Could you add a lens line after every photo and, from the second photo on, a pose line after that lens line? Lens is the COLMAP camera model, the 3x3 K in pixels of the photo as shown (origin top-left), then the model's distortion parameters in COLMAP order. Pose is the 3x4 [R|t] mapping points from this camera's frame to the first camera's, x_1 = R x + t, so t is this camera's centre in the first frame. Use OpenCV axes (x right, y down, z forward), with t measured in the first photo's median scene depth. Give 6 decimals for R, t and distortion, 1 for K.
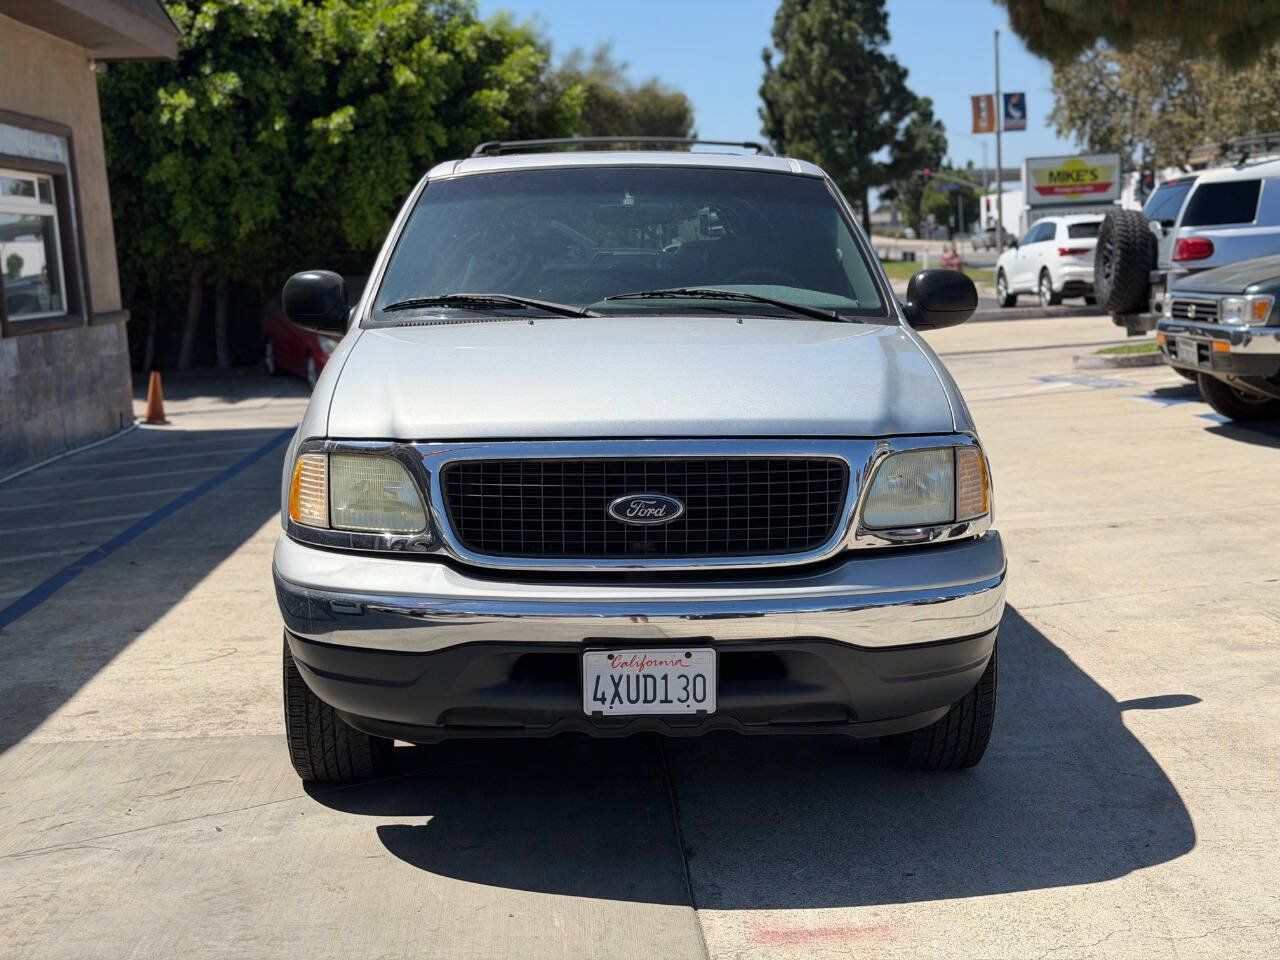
lens RADIAL K [[1777.2, 0, 638.6], [0, 1777.2, 506.8], [0, 0, 1]] dist [0.231289, -0.563808]
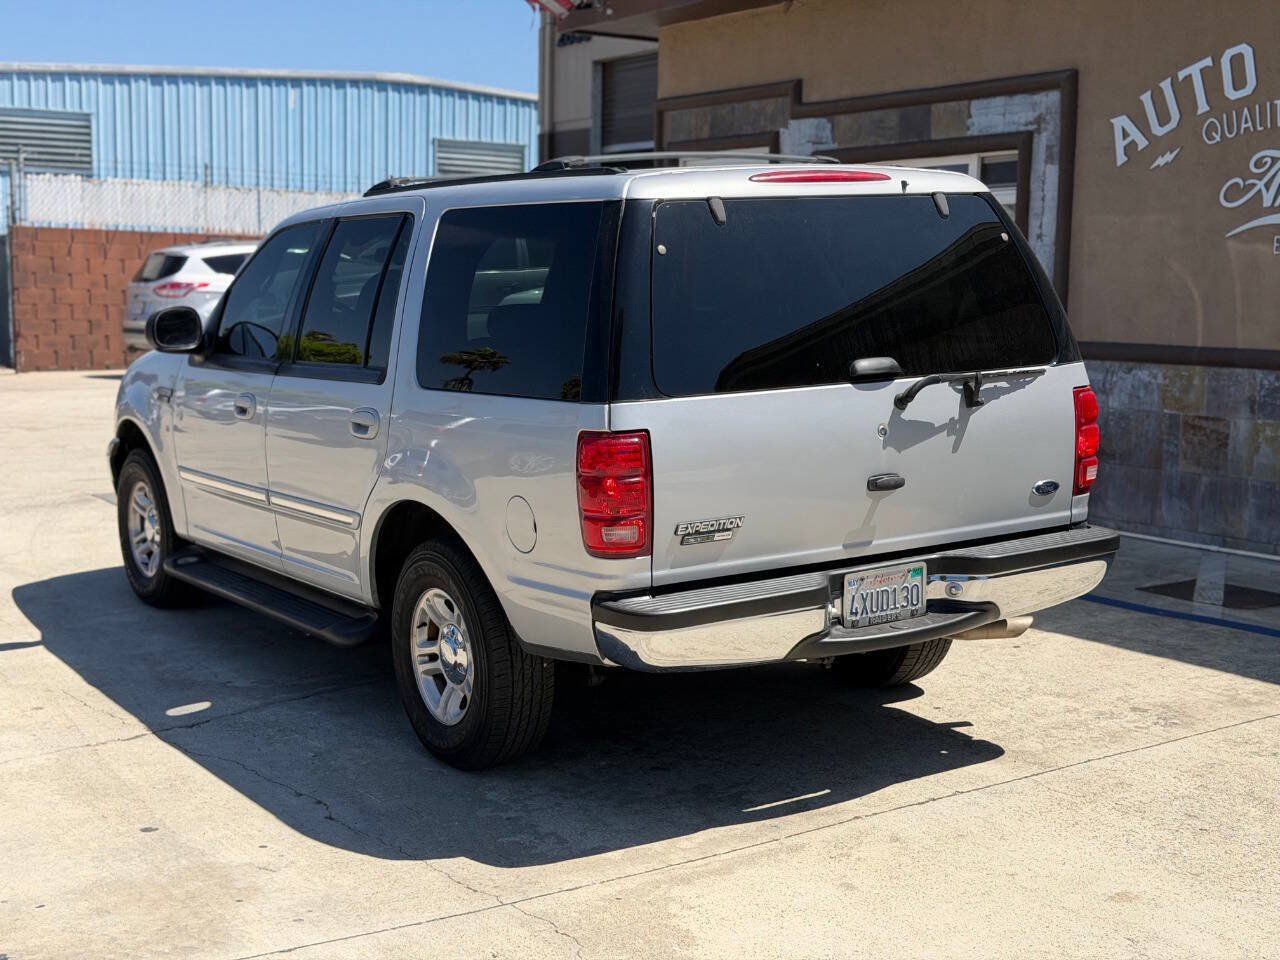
lens RADIAL K [[1778.6, 0, 640.0], [0, 1778.6, 480.0], [0, 0, 1]] dist [0.240708, -0.611507]
pose [[-0.856929, 0.101584, -0.505325, 0.130014], [-0.038173, 0.965187, 0.258761, -0.085803], [0.514019, 0.241029, -0.823219, 0.540559]]
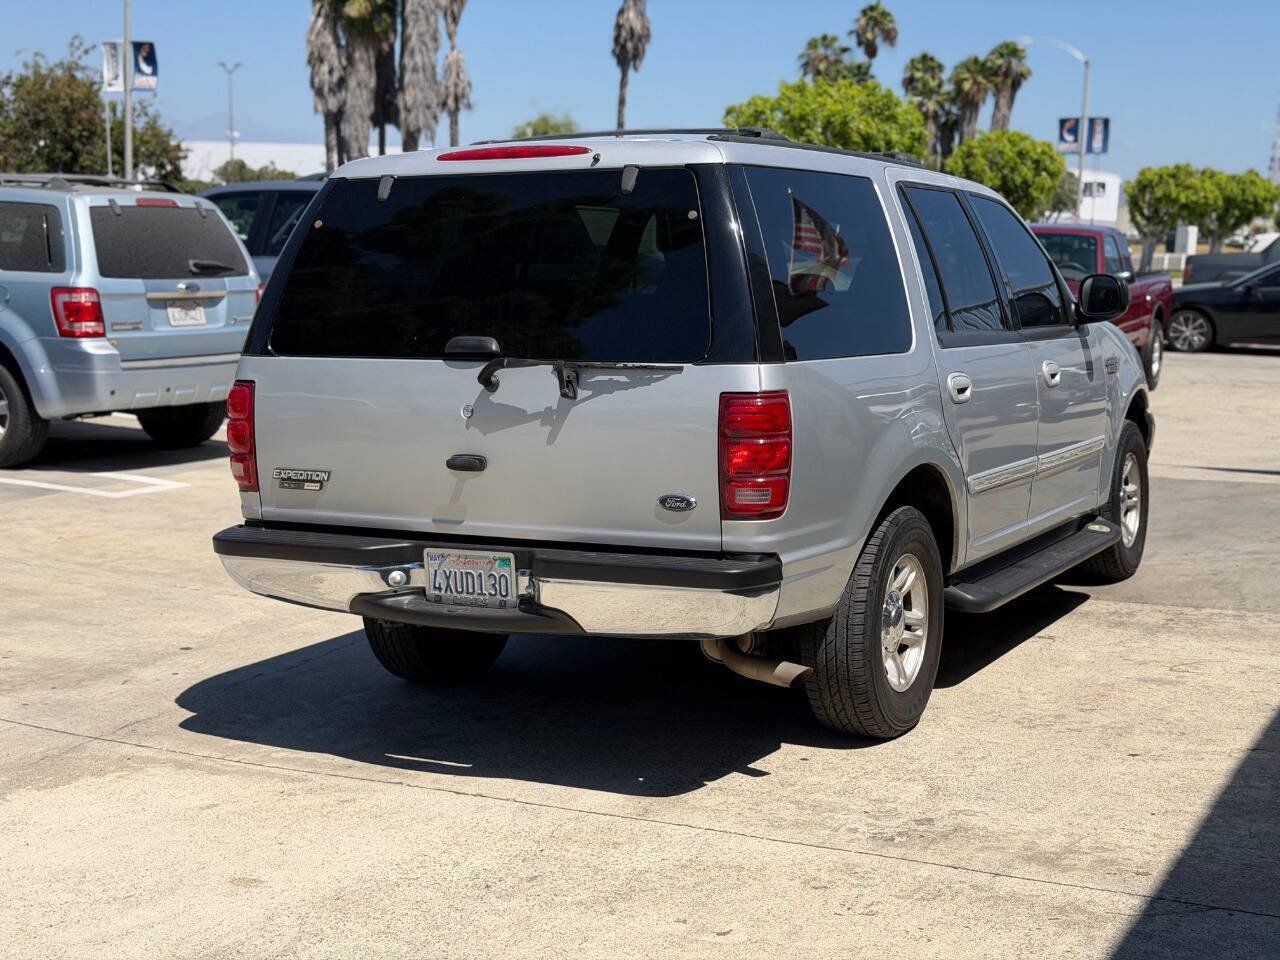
lens RADIAL K [[1777.2, 0, 638.6], [0, 1777.2, 506.8], [0, 0, 1]] dist [0.231289, -0.563808]
pose [[-0.868061, -0.046305, 0.494293, -0.128886], [0.088356, 0.965336, 0.245601, -0.075912], [-0.488531, 0.256870, -0.833879, 0.546145]]
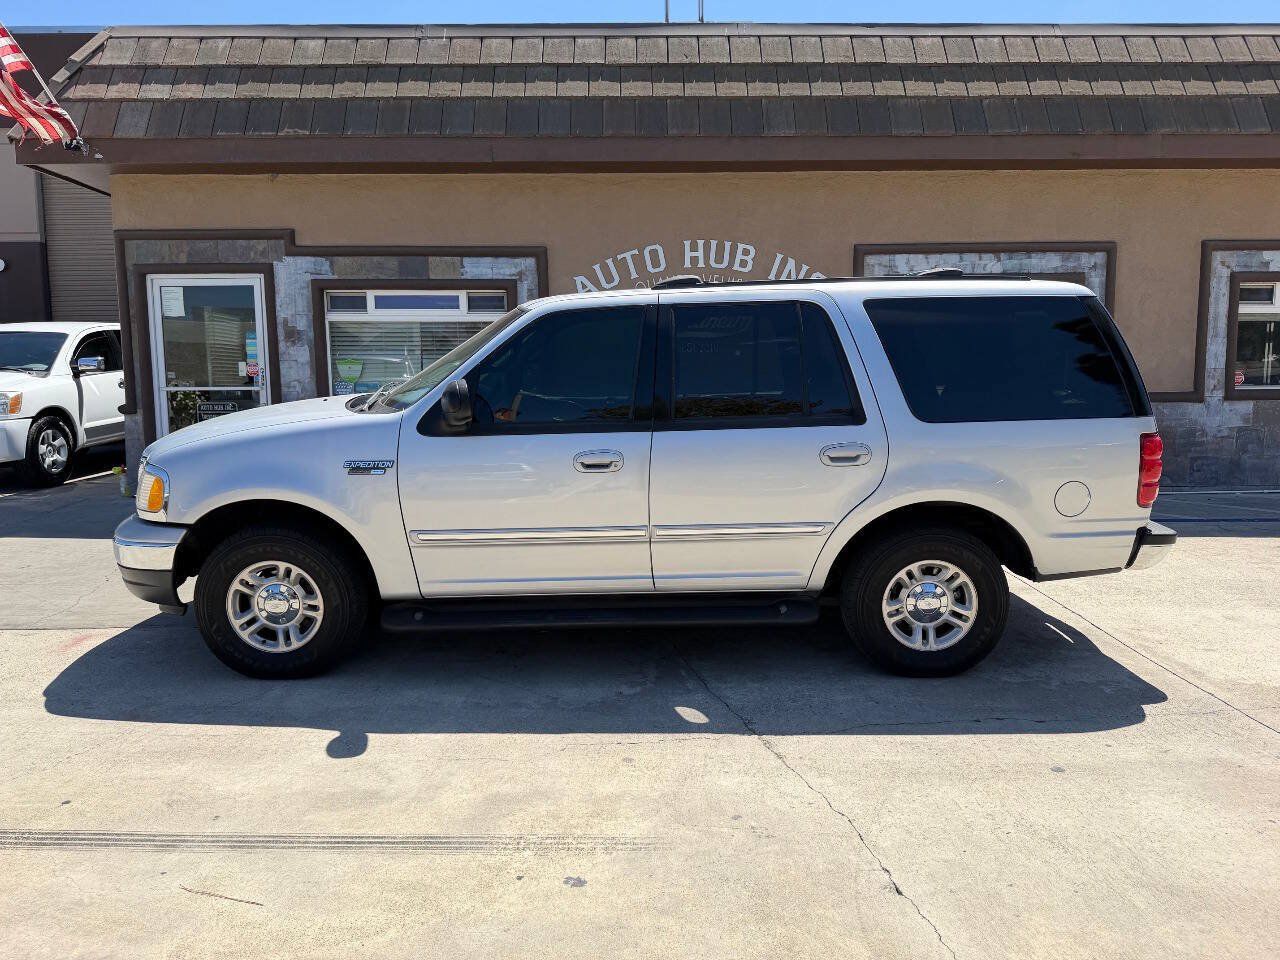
lens RADIAL K [[896.3, 0, 640.0], [0, 896.3, 480.0], [0, 0, 1]] dist [0.086634, -0.132050]
pose [[-0.018709, 0.166399, -0.985881, 0.205400], [-0.131910, 0.977023, 0.167407, -0.046607], [0.991085, 0.133179, 0.003671, 0.277077]]
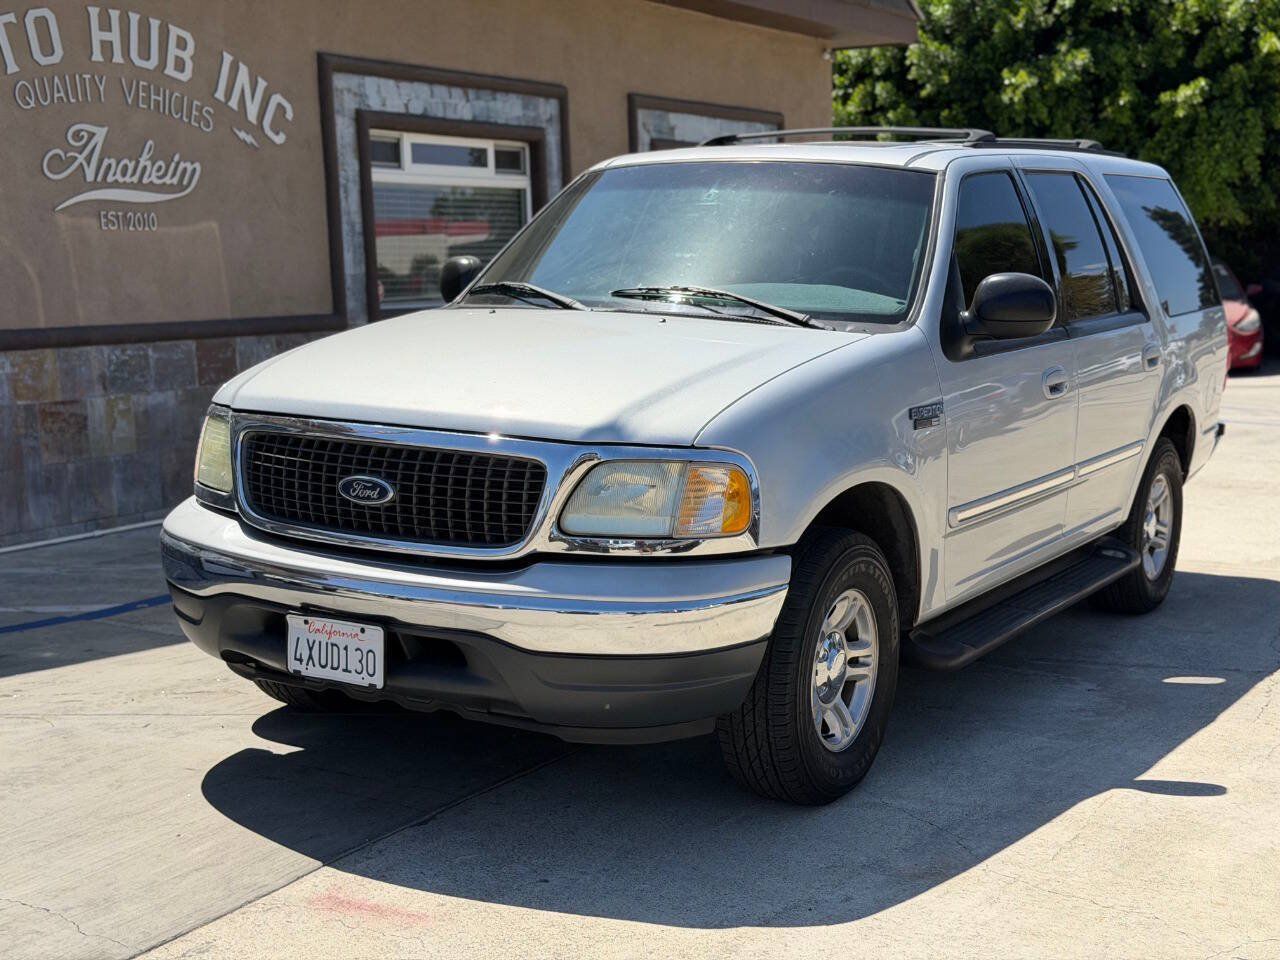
lens RADIAL K [[1777.2, 0, 638.6], [0, 1777.2, 506.8], [0, 0, 1]] dist [0.231289, -0.563808]
pose [[0.840350, 0.105468, -0.531685, 0.123829], [-0.097534, 0.994299, 0.043079, -0.008865], [0.533198, 0.015656, 0.845846, 0.031704]]
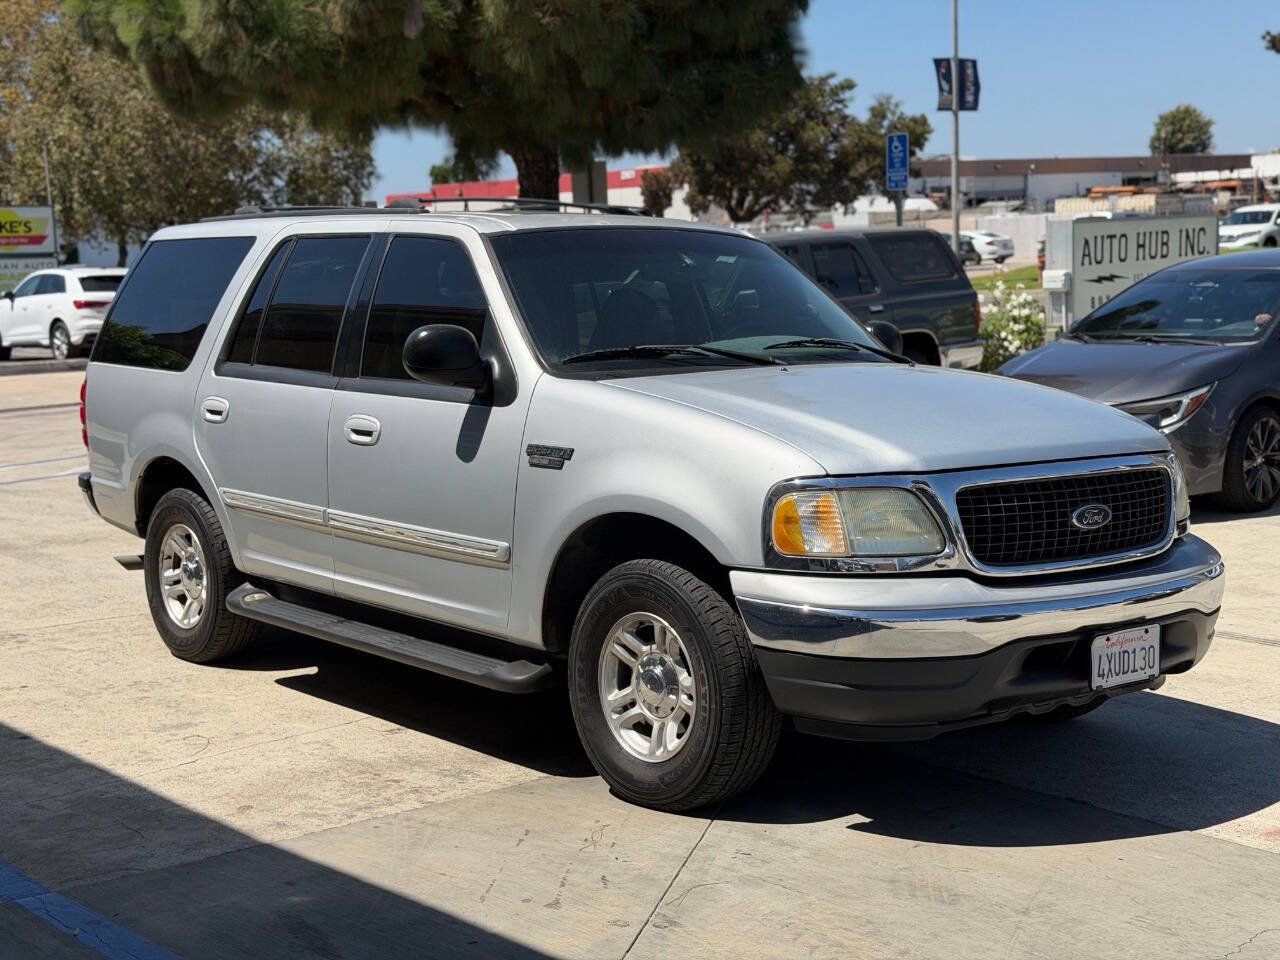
lens RADIAL K [[1790.1, 0, 604.6], [0, 1790.1, 516.3], [0, 0, 1]] dist [0.203342, -0.468273]
pose [[0.791465, -0.066872, 0.607545, -0.175852], [0.081709, 0.996651, 0.003256, -0.005264], [-0.605728, 0.047065, 0.794279, 0.038181]]
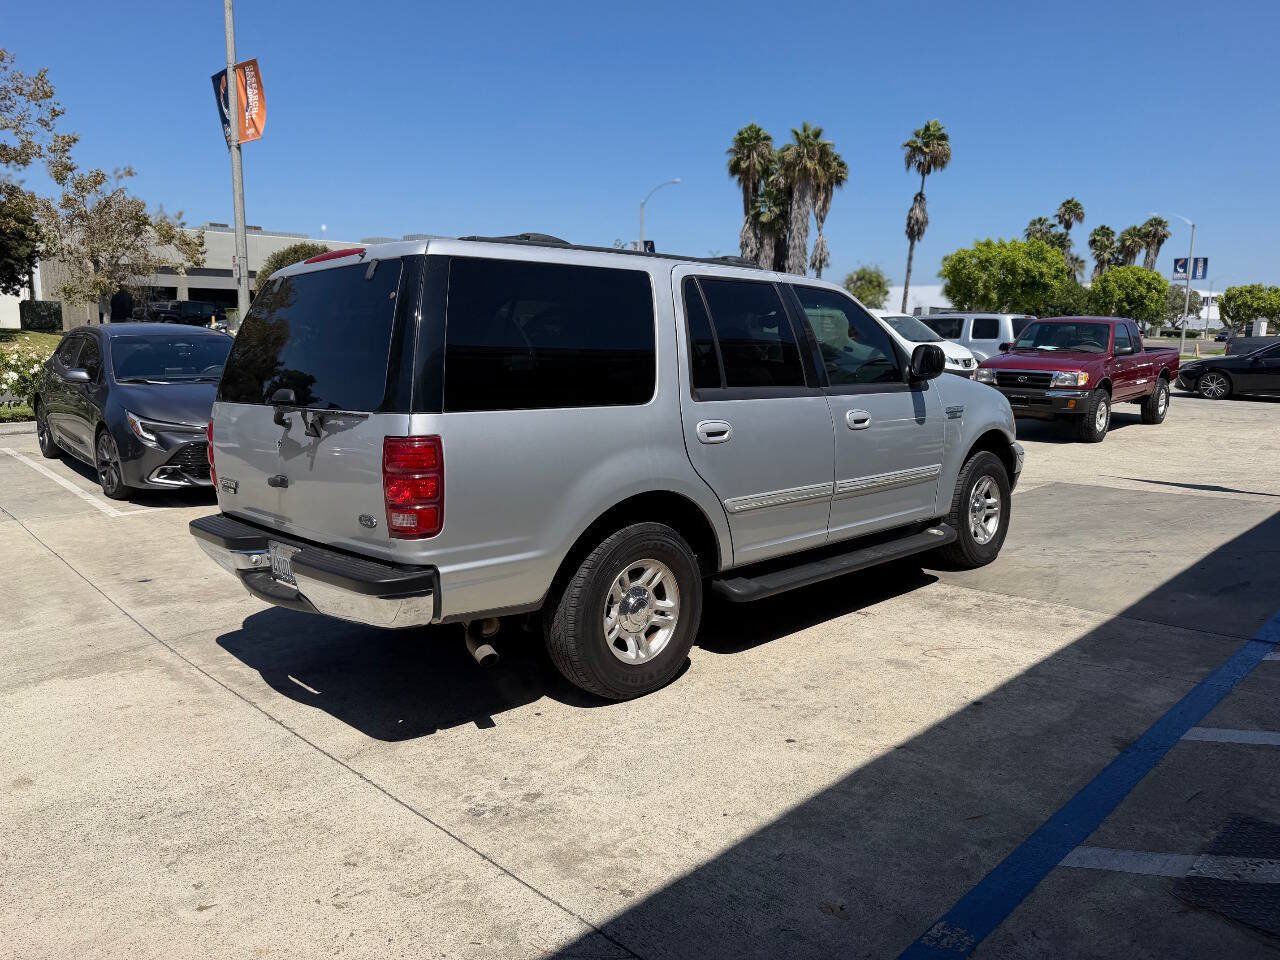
lens RADIAL K [[896.3, 0, 640.0], [0, 896.3, 480.0], [0, 0, 1]] dist [0.086634, -0.132050]
pose [[-0.668257, -0.081606, 0.739441, -0.155278], [0.126590, 0.966995, 0.221123, -0.056063], [-0.733081, 0.241372, -0.635871, 0.428375]]
